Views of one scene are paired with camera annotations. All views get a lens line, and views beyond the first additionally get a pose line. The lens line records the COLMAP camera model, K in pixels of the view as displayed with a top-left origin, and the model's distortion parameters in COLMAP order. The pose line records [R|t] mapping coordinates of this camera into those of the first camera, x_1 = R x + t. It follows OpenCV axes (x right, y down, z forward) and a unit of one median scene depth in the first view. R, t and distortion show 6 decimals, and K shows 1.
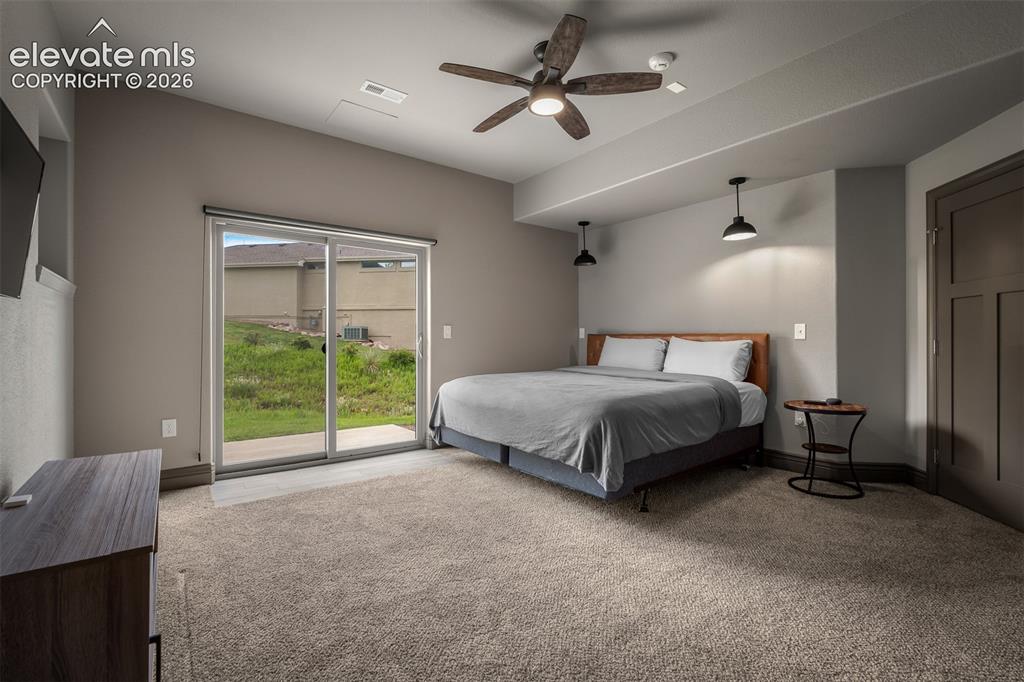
lens RADIAL K [[459.3, 0, 512.4], [0, 459.3, 337.2], [0, 0, 1]] dist [-0.003712, 0.000028]
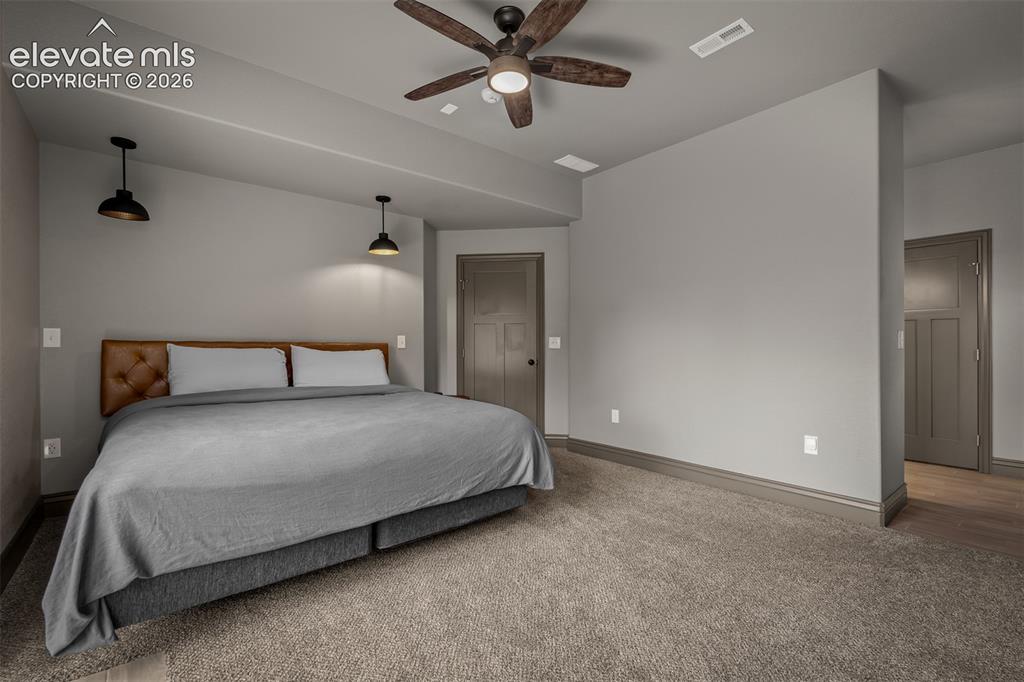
lens RADIAL K [[459.3, 0, 506.1], [0, 459.3, 343.1], [0, 0, 1]] dist [-0.003712, 0.000028]
pose [[-0.047245, 0.009243, 0.998841, -0.642699], [-0.004868, 0.999943, -0.009484, 0.000626], [-0.998871, -0.005310, -0.047197, 0.850484]]
